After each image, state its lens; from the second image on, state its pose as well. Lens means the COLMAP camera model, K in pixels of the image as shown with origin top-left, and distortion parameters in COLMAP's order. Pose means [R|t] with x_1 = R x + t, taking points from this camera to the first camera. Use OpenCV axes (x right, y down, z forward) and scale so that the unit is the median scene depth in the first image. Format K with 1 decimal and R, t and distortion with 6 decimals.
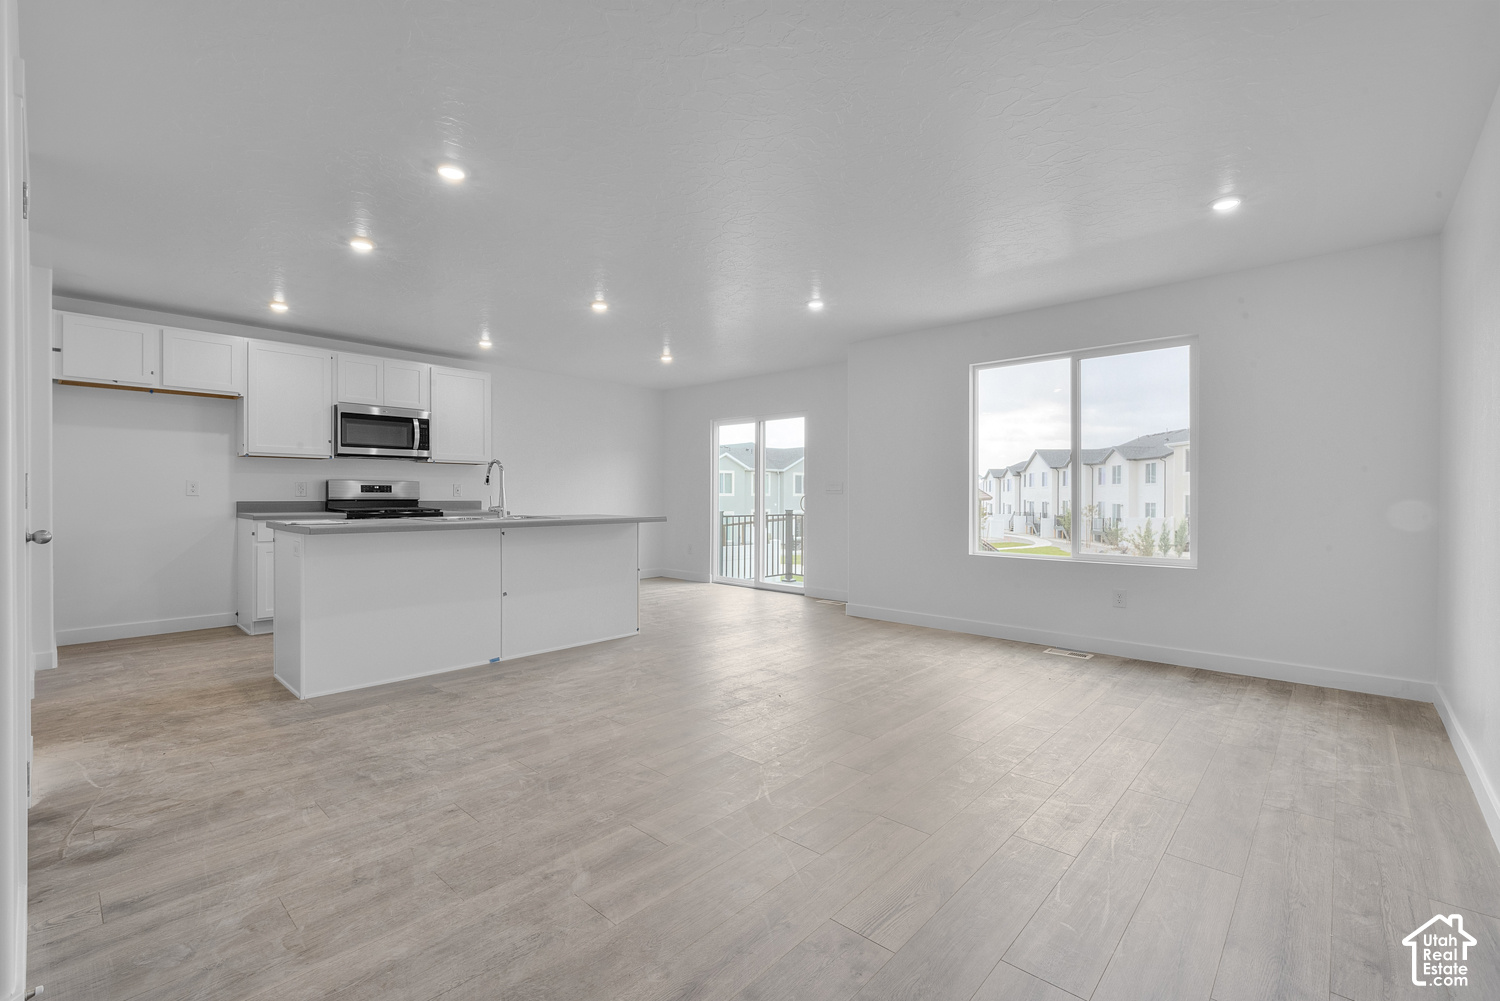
lens RADIAL K [[653.9, 0, 743.5], [0, 653.9, 499.6], [0, 0, 1]] dist [0.000196, -0.000123]
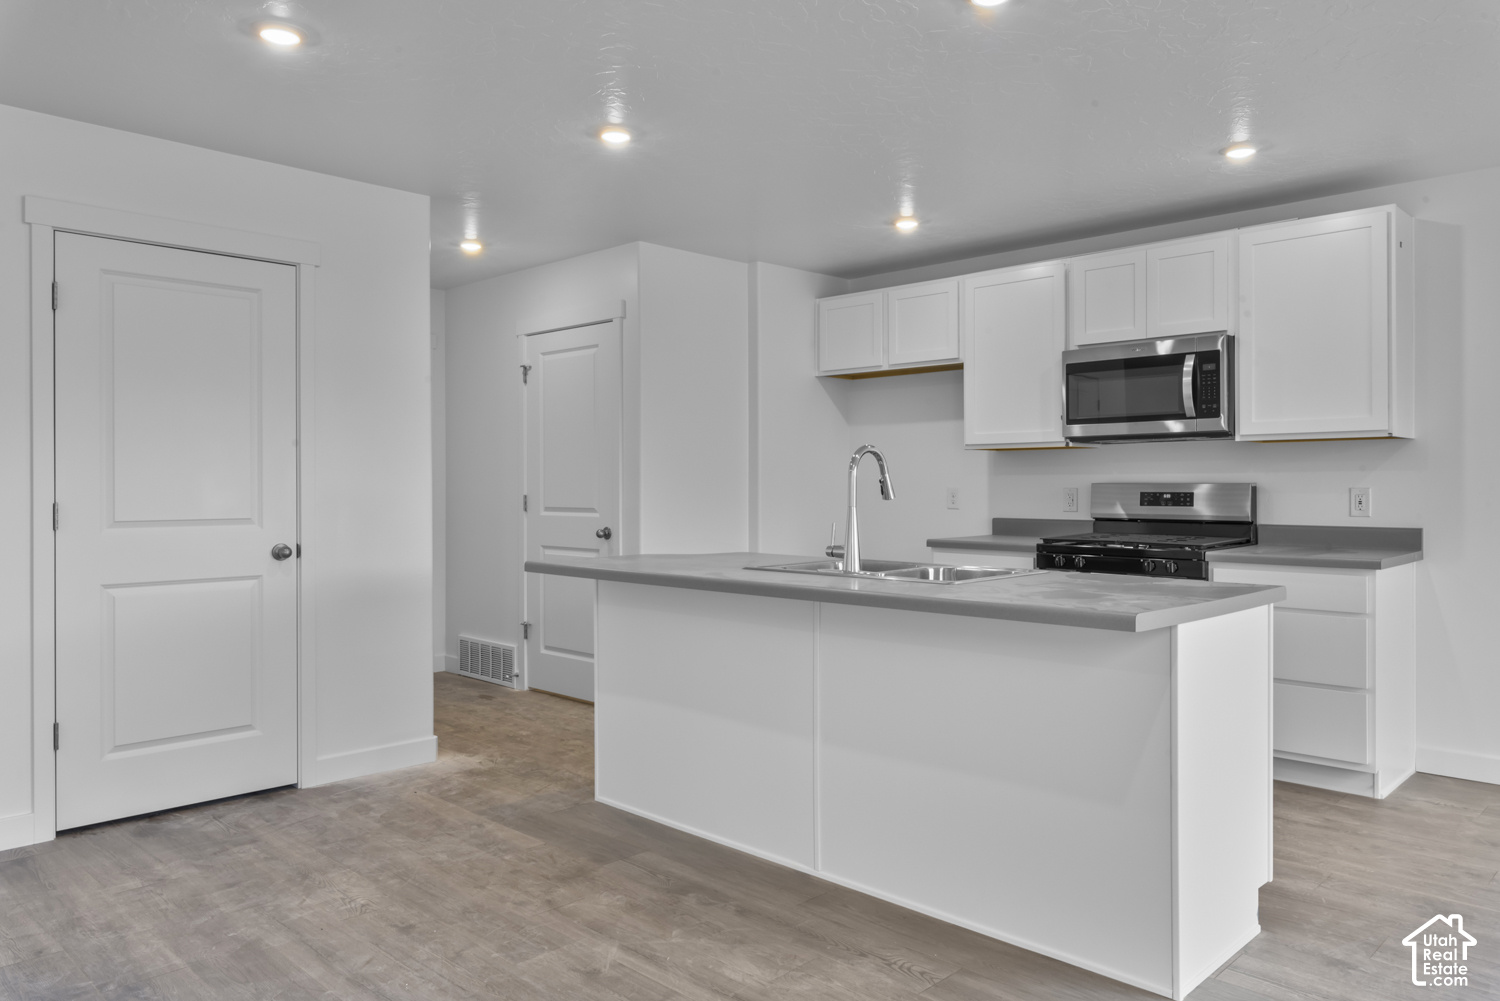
lens RADIAL K [[1044.4, 0, 749.1], [0, 1044.4, 485.5], [0, 0, 1]] dist [0.001687, 0.000065]
pose [[-0.033320, -0.003846, -0.999437, 0.585085], [-0.004197, 0.999984, -0.003708, -0.047784], [0.999436, 0.004071, -0.033335, 1.484596]]
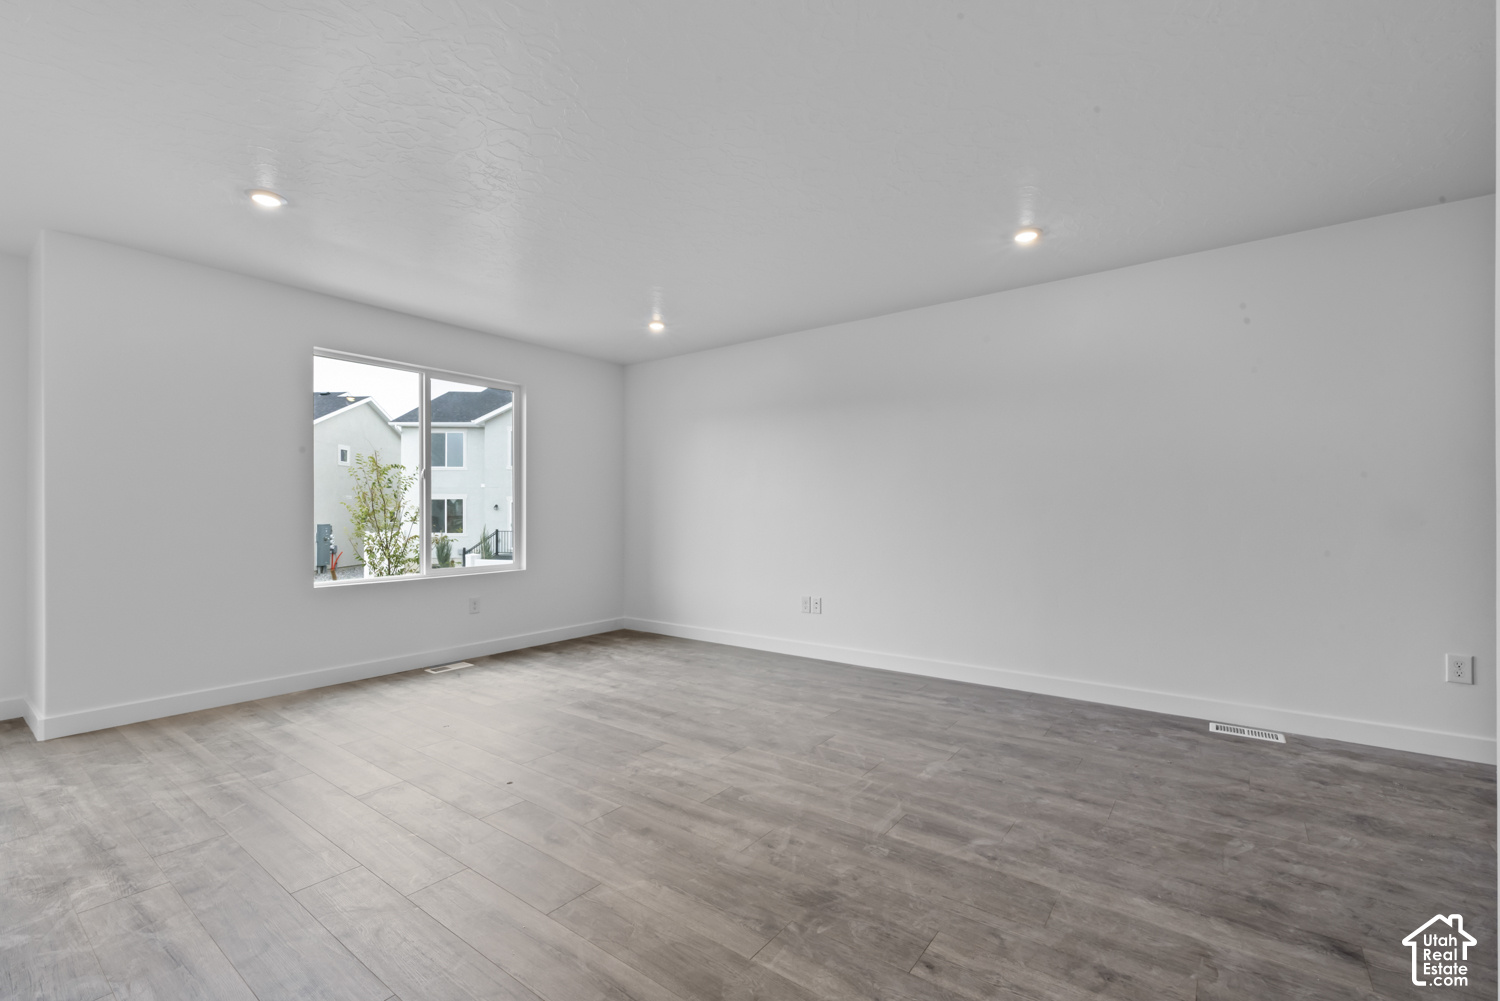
lens RADIAL K [[638.5, 0, 754.6], [0, 638.5, 515.2], [0, 0, 1]] dist [0.000977, -0.000059]
pose [[-0.108373, -0.005888, 0.994093, -0.888995], [0.006698, 0.999955, 0.006653, -0.014005], [-0.994088, 0.007379, -0.108329, 1.008241]]
